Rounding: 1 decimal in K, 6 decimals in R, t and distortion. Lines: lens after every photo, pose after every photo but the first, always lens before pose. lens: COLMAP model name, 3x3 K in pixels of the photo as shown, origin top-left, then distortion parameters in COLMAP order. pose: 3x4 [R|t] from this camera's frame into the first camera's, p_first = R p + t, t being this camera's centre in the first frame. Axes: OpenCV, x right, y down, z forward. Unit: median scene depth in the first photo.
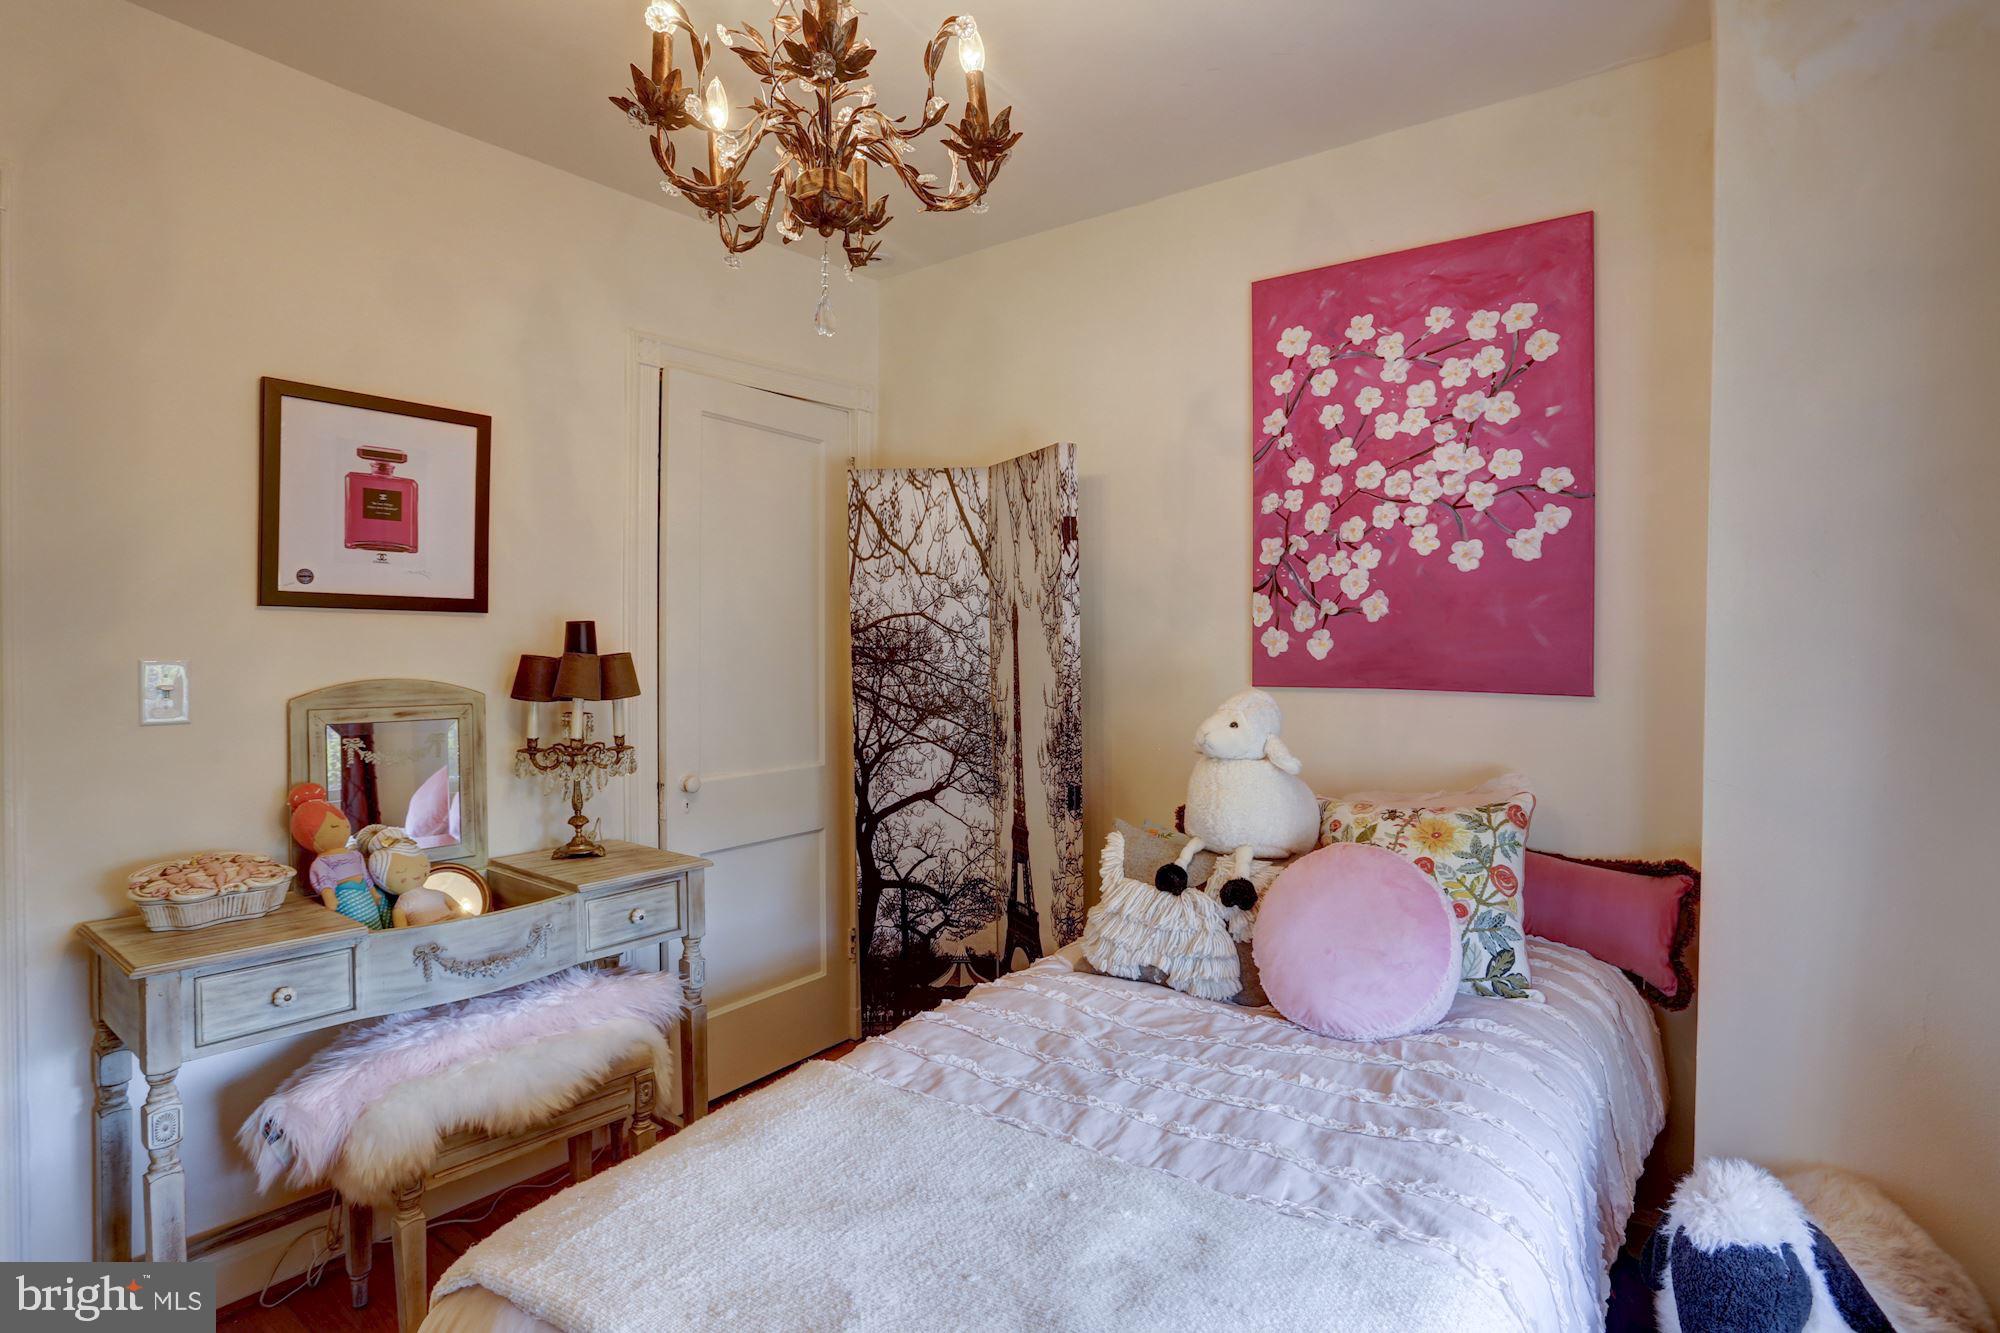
lens RADIAL K [[991.2, 0, 993.5], [0, 991.2, 651.9], [0, 0, 1]] dist [-0.079056, 0.039916]
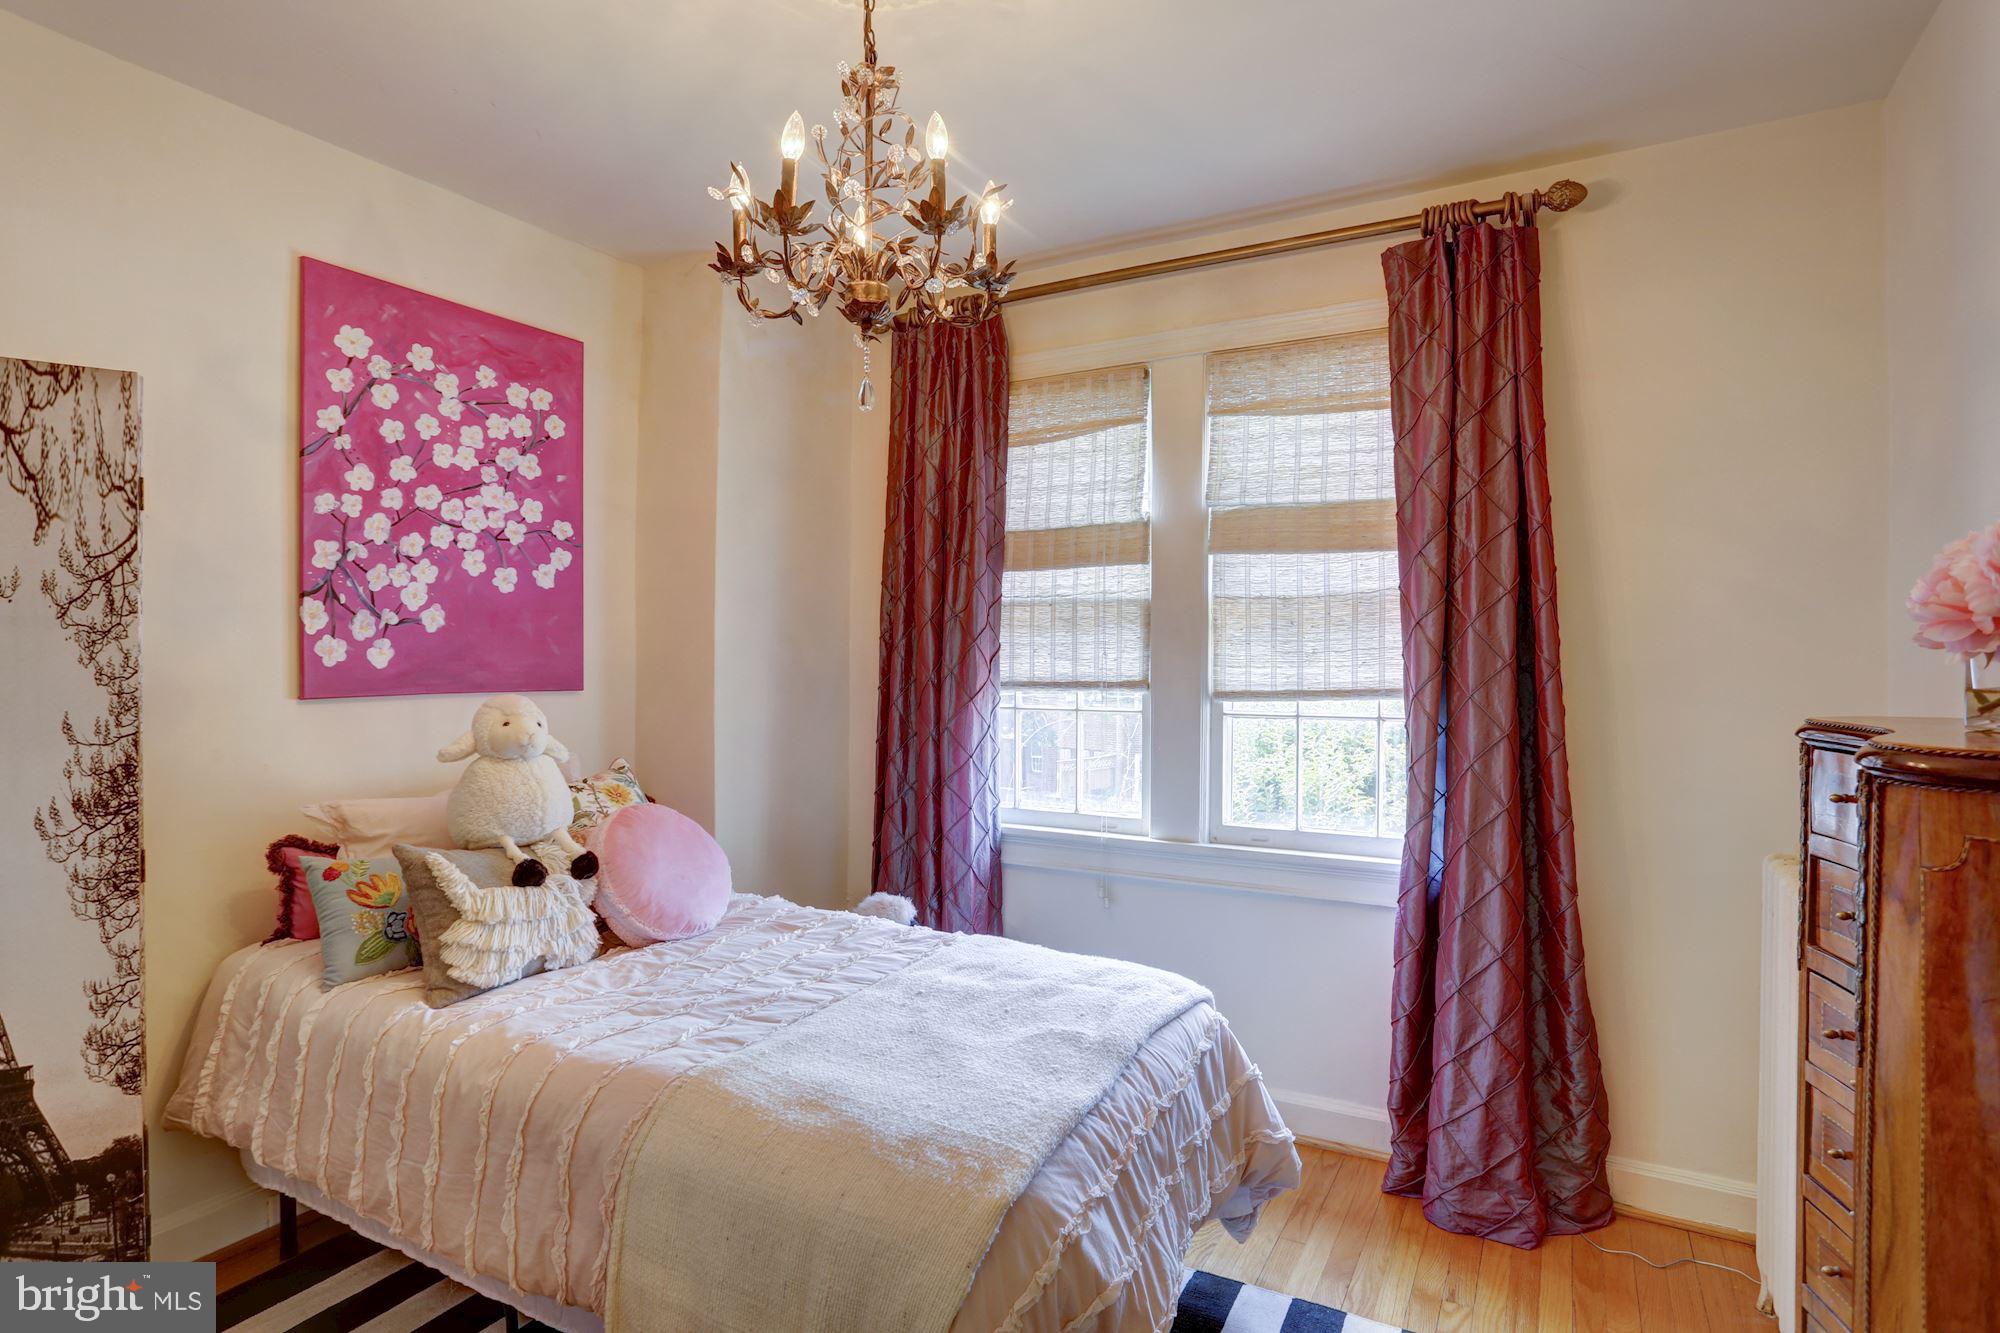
lens RADIAL K [[991.2, 0, 993.5], [0, 991.2, 651.9], [0, 0, 1]] dist [-0.079056, 0.039916]
pose [[-0.110238, -0.002746, 0.993901, -0.750960], [0.006291, 0.999974, 0.003460, -0.008890], [-0.993885, 0.006634, -0.110218, 0.500161]]
